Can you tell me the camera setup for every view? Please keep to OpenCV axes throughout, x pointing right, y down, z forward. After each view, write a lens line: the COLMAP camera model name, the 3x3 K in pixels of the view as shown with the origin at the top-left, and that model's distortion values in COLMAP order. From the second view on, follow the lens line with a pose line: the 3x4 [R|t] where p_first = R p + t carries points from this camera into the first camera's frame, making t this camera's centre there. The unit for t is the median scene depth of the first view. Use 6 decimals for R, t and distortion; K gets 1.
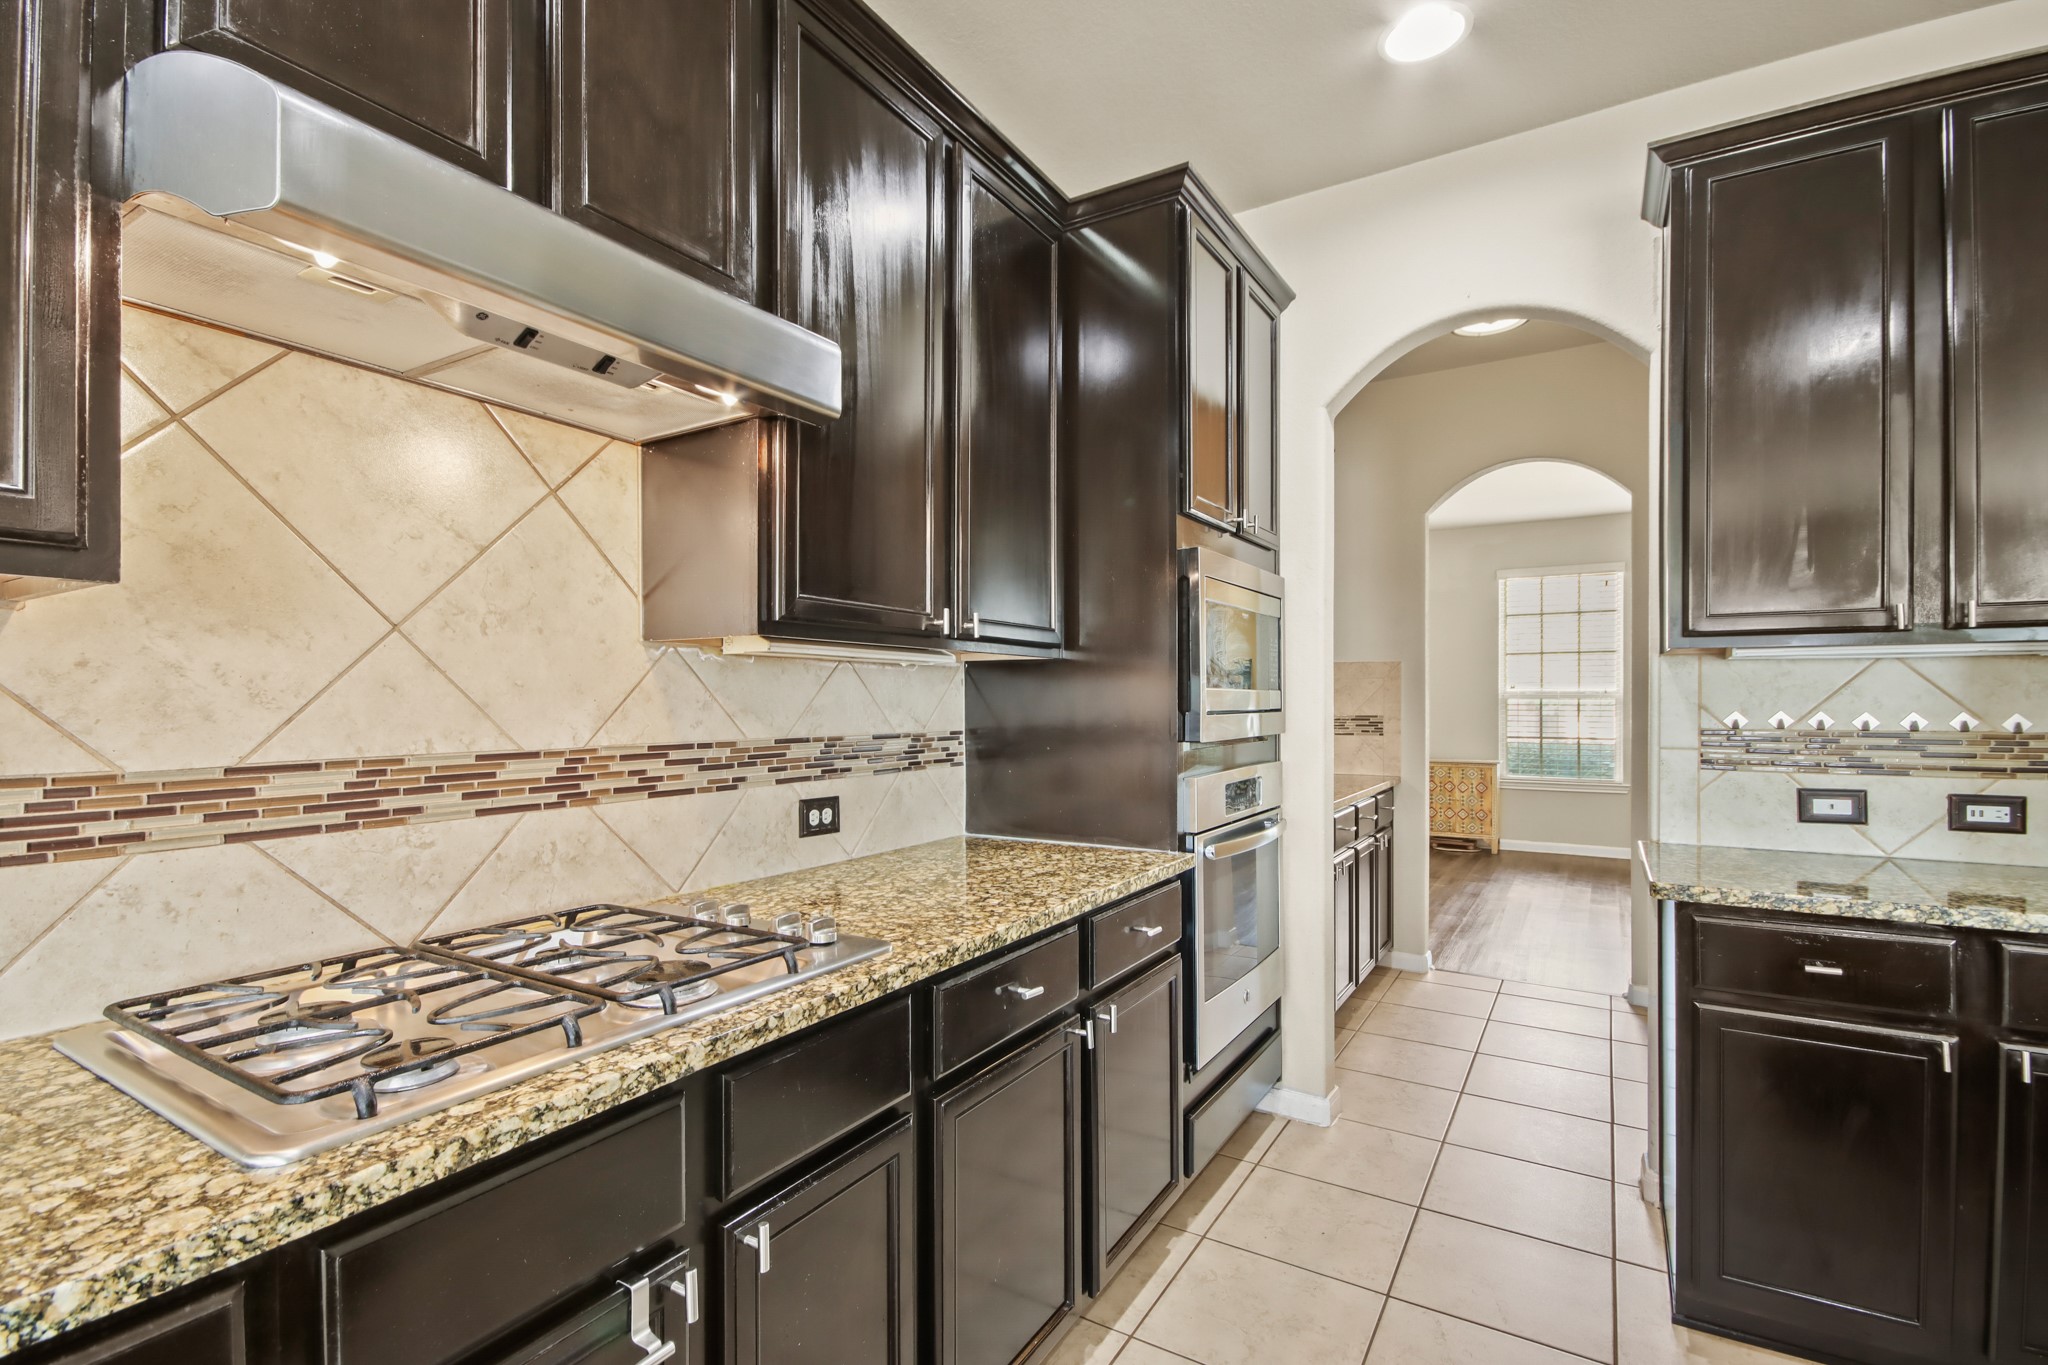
lens RADIAL K [[944.8, 0, 1019.6], [0, 944.8, 692.8], [0, 0, 1]] dist [-0.002168, -0.000590]
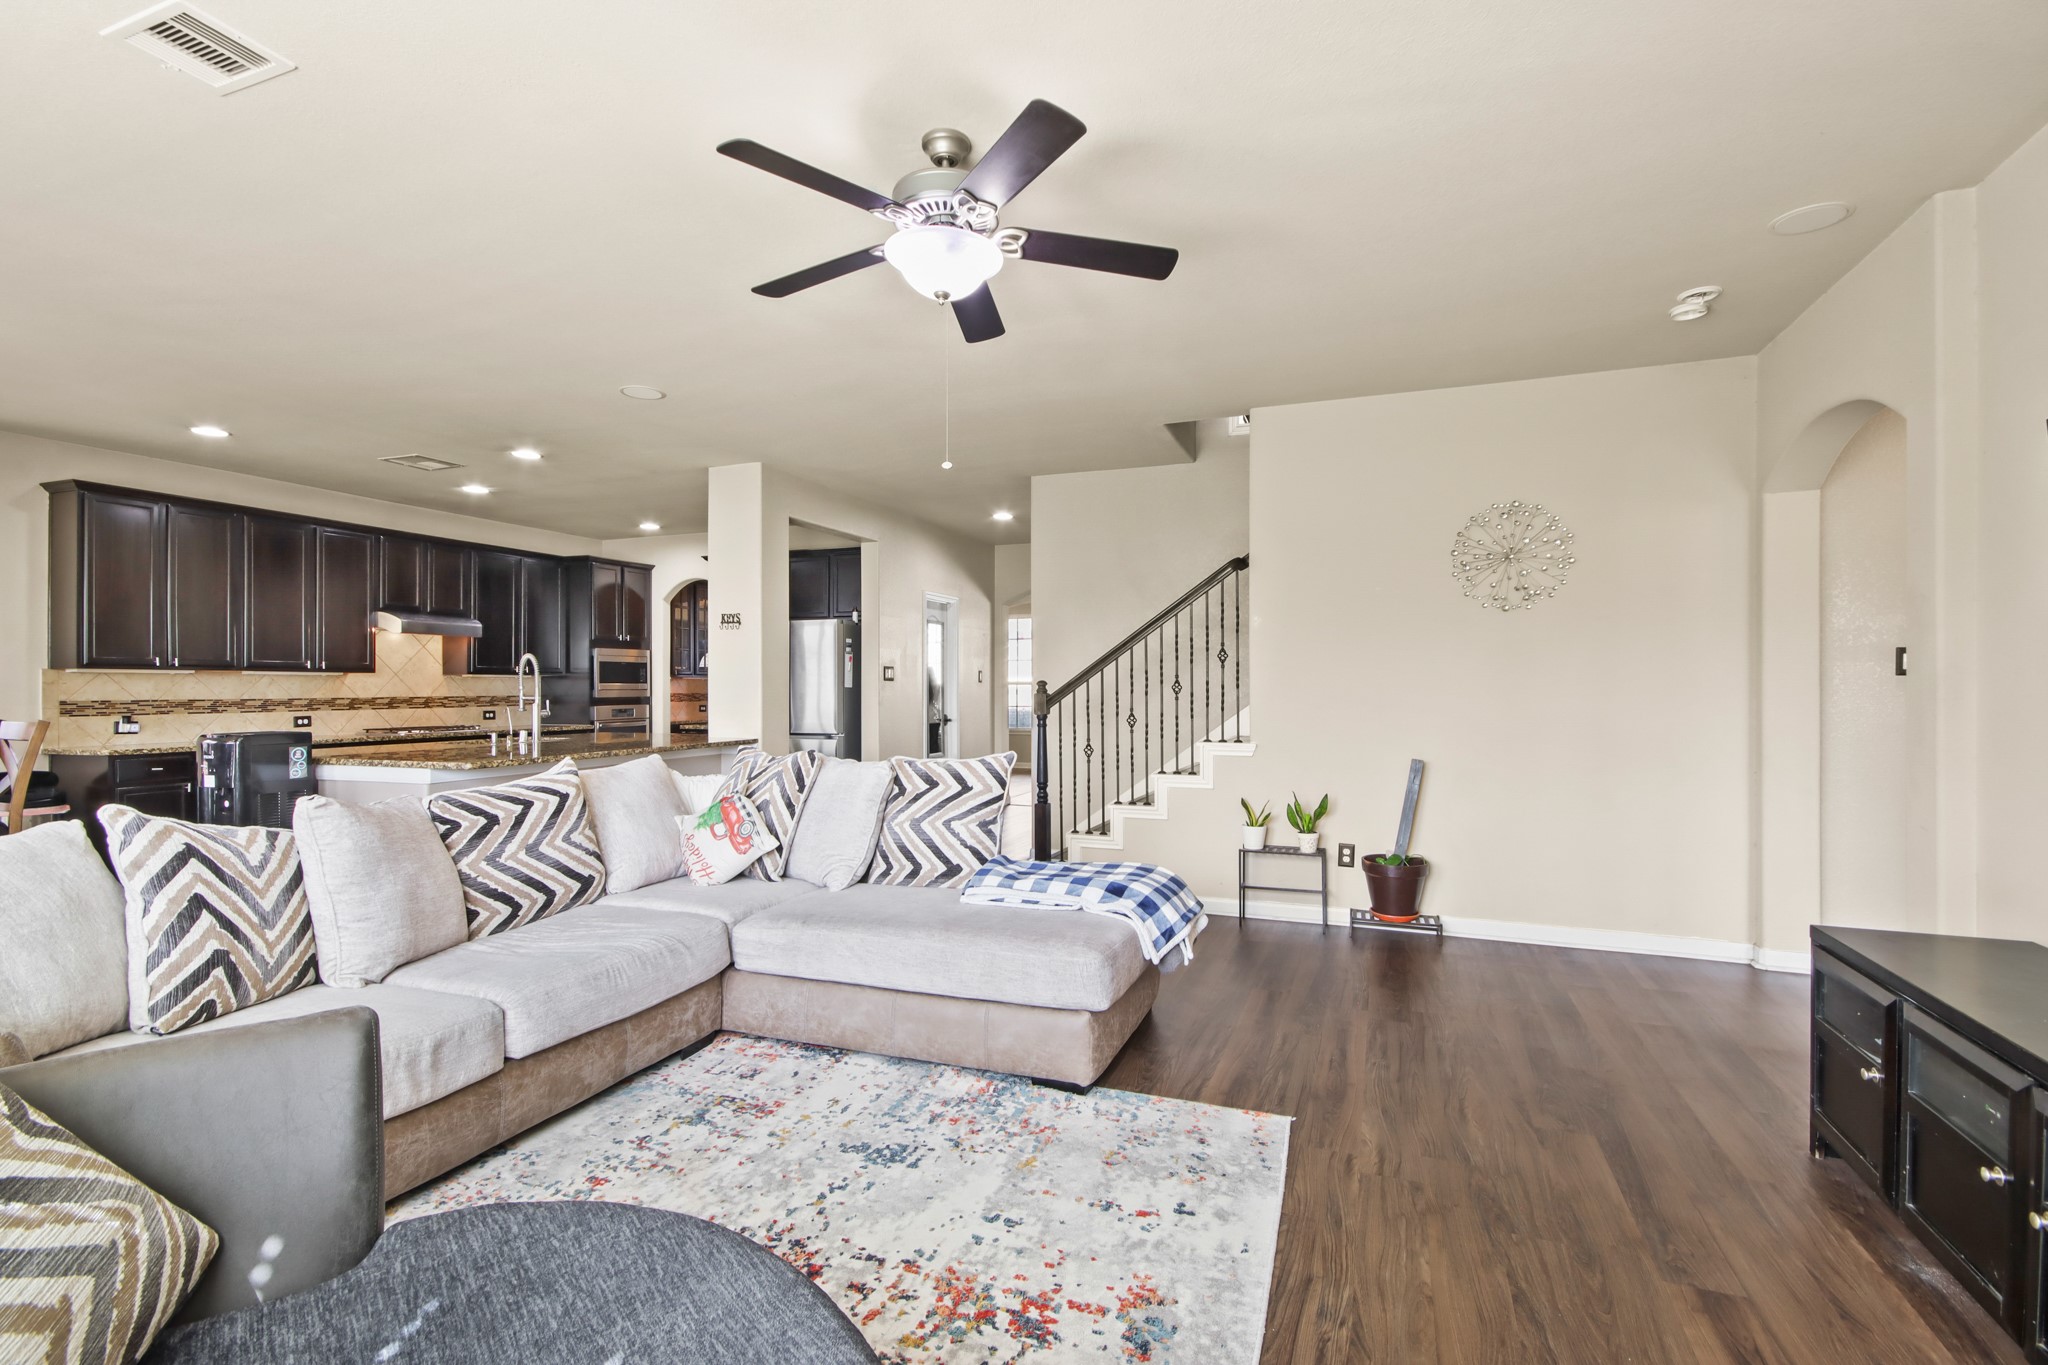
lens RADIAL K [[944.8, 0, 1030.1], [0, 944.8, 680.3], [0, 0, 1]] dist [-0.002168, -0.000590]
pose [[0.986384, -0.005096, 0.164378, 0.575347], [0.005694, 0.999979, -0.003169, 0.001652], [-0.164359, 0.004062, 0.986392, -1.382400]]
